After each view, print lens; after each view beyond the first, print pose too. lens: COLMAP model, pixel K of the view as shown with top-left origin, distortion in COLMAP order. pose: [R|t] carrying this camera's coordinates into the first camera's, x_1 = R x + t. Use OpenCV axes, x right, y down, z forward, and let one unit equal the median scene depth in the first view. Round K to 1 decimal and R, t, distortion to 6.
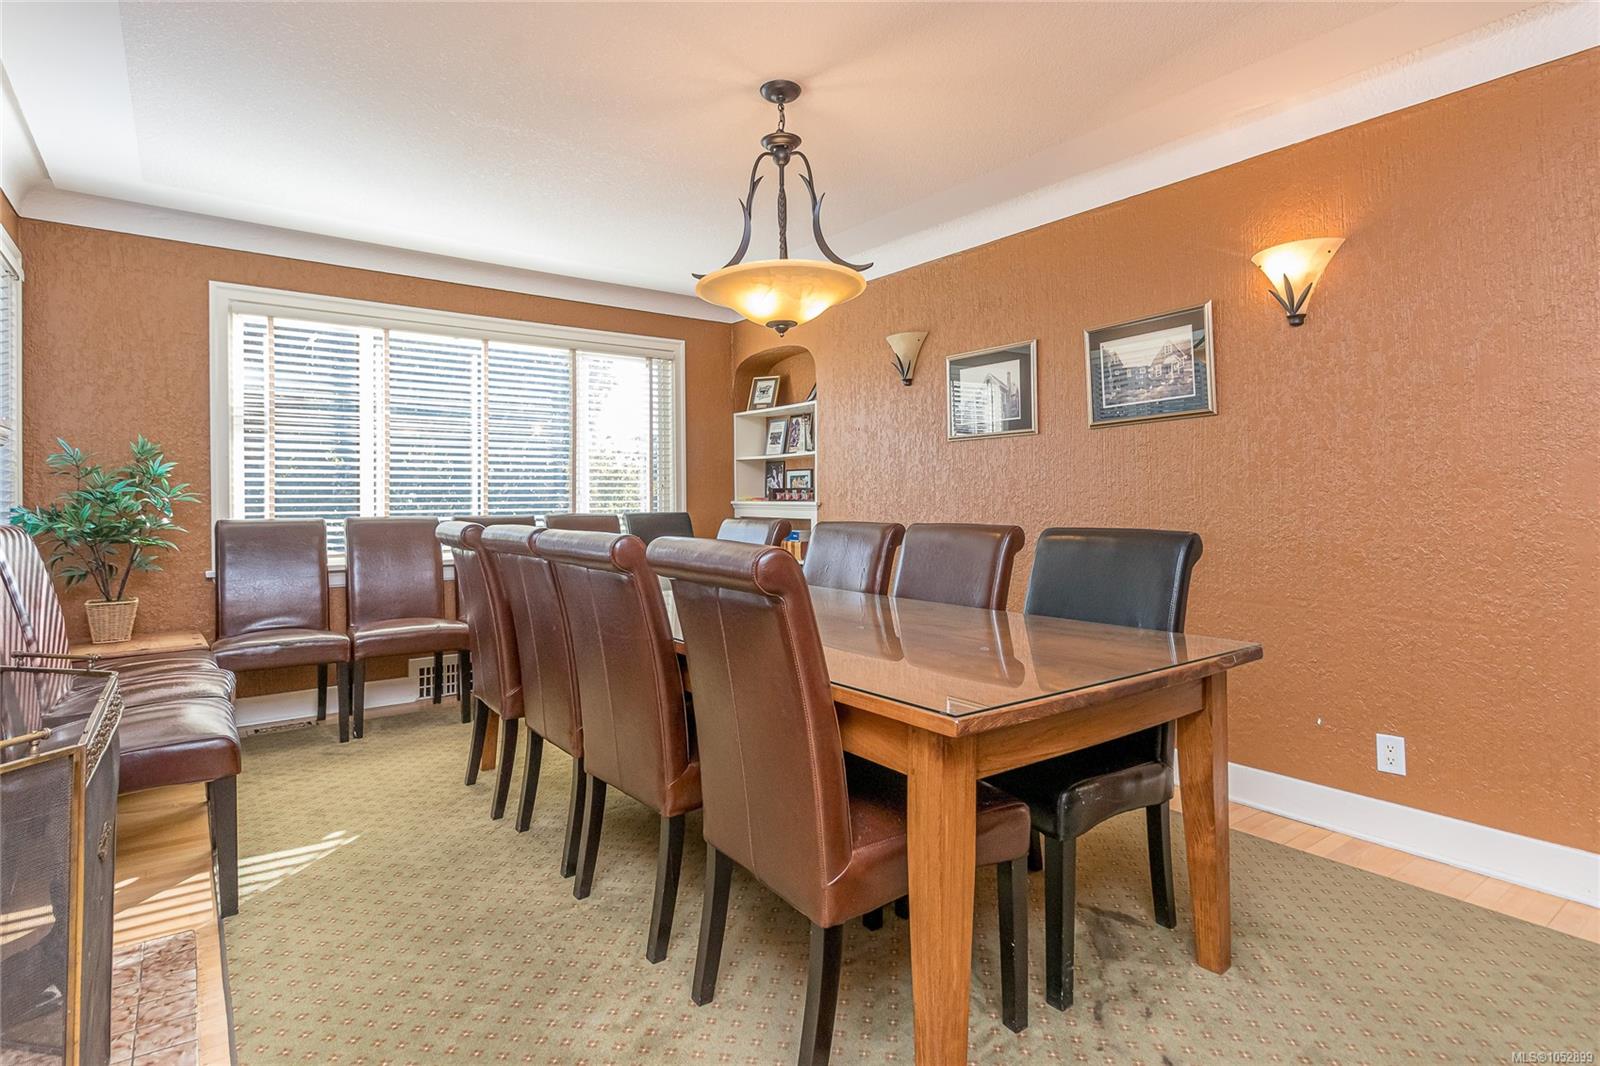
lens RADIAL K [[817.7, 0, 797.0], [0, 817.7, 497.8], [0, 0, 1]] dist [-0.003445, -0.000800]
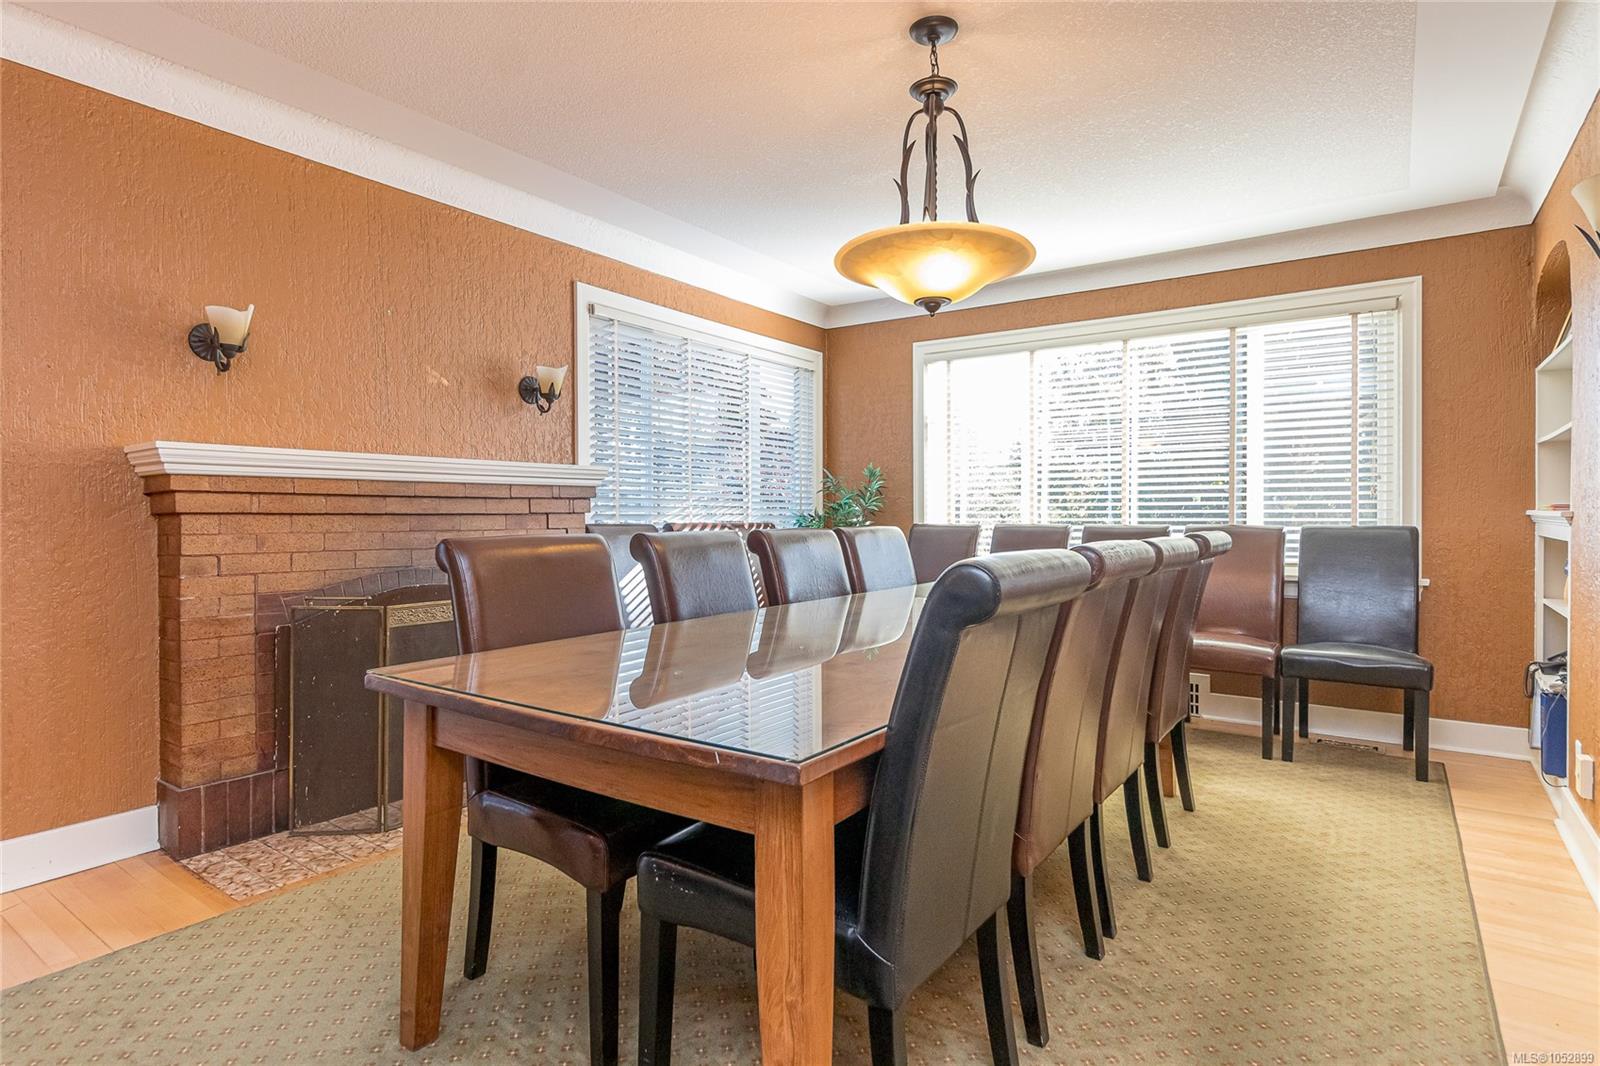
lens RADIAL K [[842.9, 0, 798.4], [0, 842.9, 505.7], [0, 0, 1]] dist [0.000732, -0.000247]
pose [[0.308409, -0.000797, -0.951254, 0.371760], [0.004822, 0.999988, 0.000726, -0.003083], [0.951242, -0.004811, 0.308409, 0.287642]]
